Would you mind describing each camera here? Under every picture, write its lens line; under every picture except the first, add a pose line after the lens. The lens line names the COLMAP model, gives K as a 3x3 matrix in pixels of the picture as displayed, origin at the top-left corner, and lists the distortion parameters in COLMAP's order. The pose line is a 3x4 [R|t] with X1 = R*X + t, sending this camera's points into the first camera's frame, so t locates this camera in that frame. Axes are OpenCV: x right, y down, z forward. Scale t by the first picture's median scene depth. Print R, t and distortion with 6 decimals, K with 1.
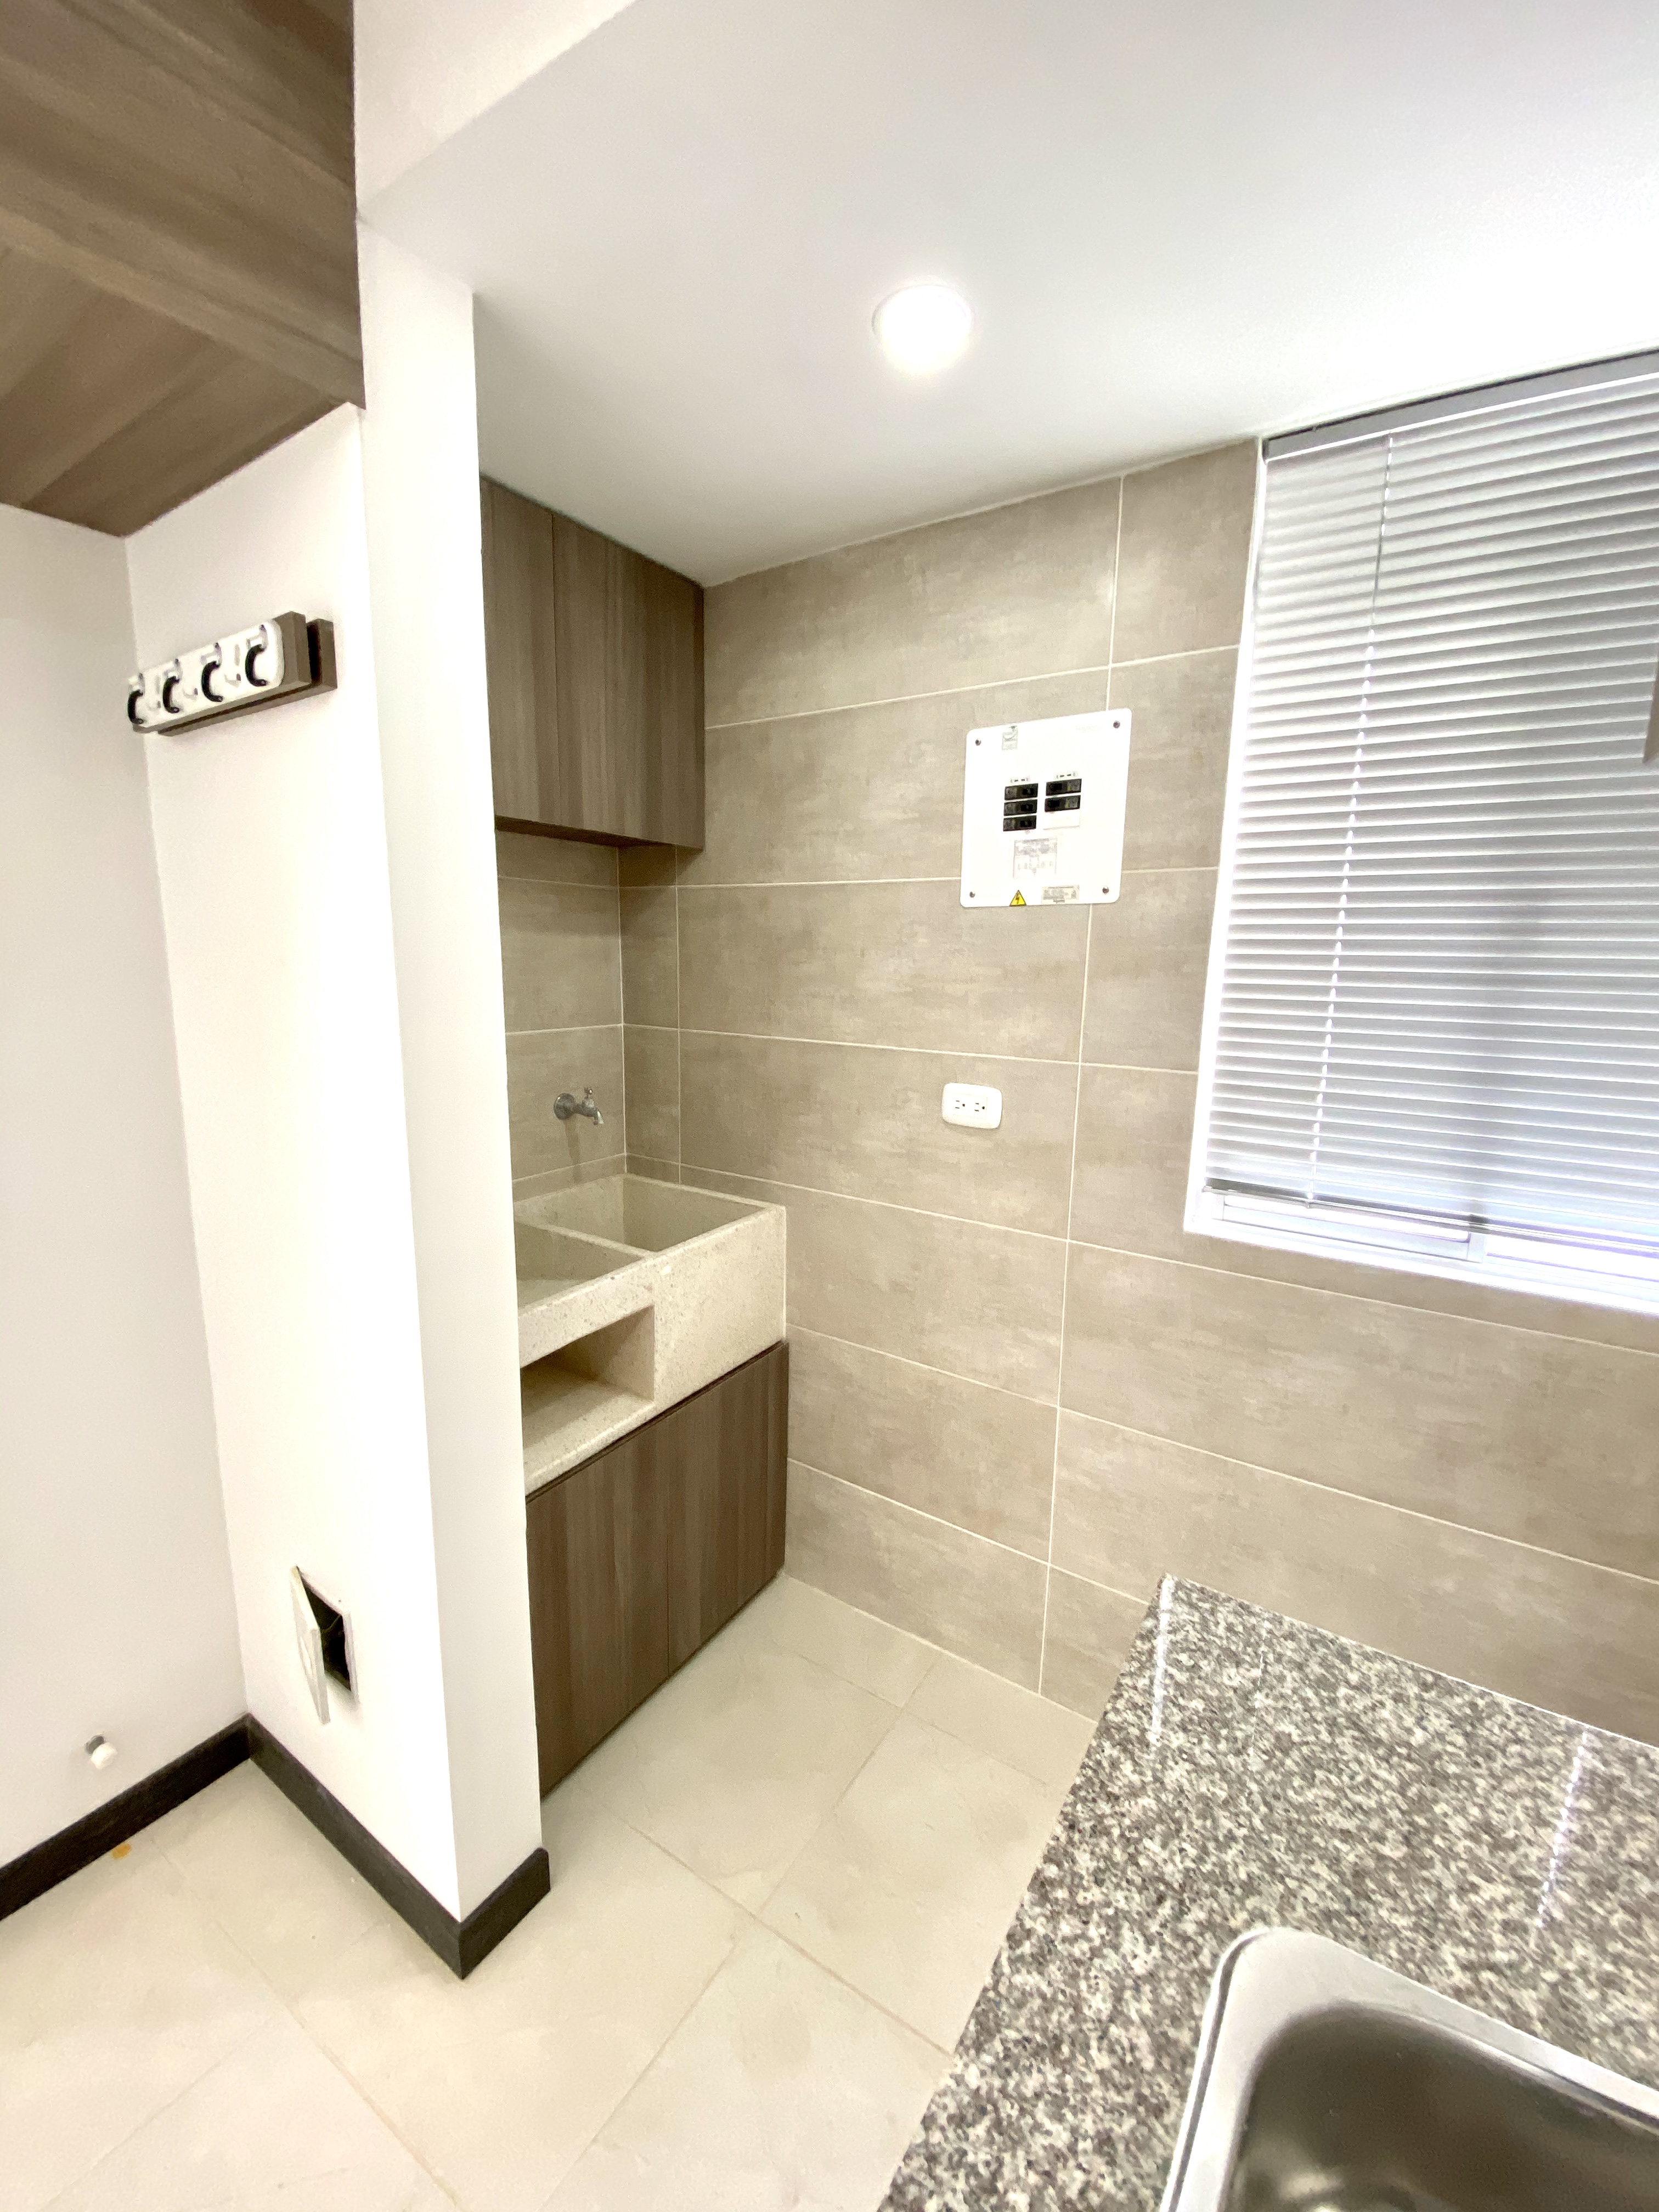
lens RADIAL K [[916.3, 0, 817.4], [0, 916.3, 1106.1], [0, 0, 1]] dist [0.028313, -0.021750]
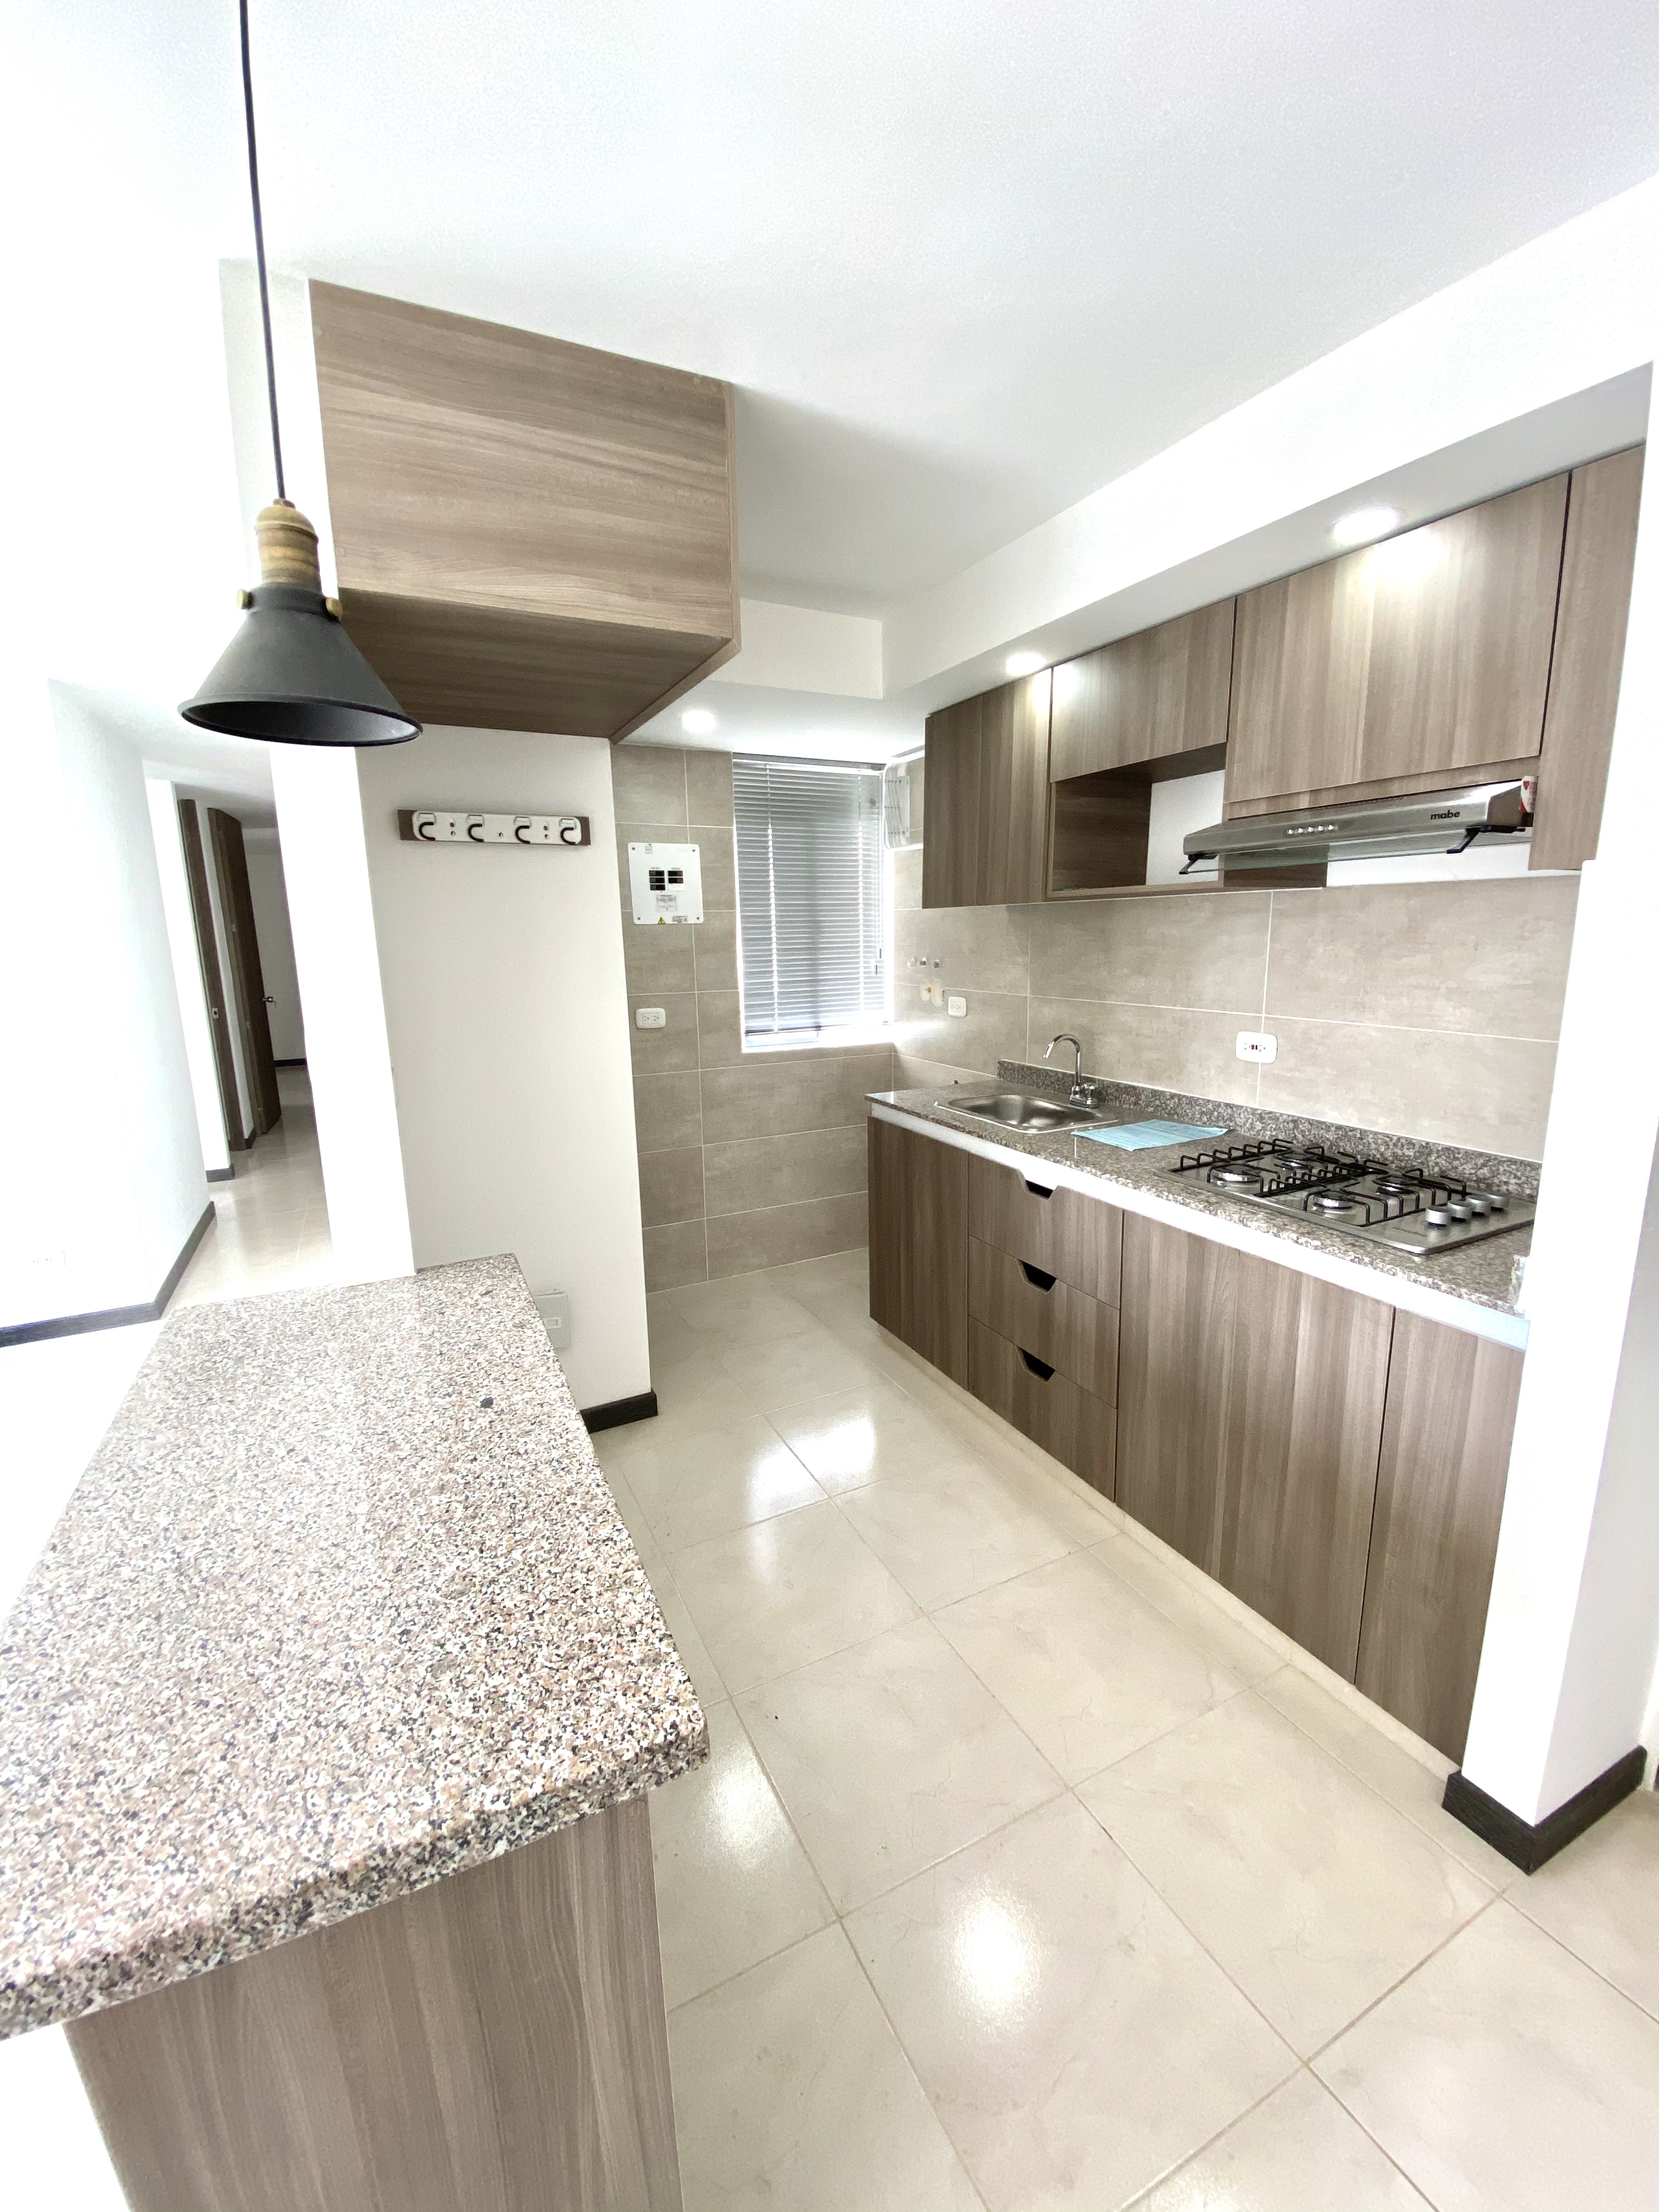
lens RADIAL K [[916.3, 0, 817.4], [0, 916.3, 1106.1], [0, 0, 1]] dist [0.028313, -0.021750]
pose [[0.482212, -0.192595, 0.854622, -1.641003], [0.172008, 0.977361, 0.123202, 0.003484], [-0.859002, 0.087592, 0.504423, -0.421849]]
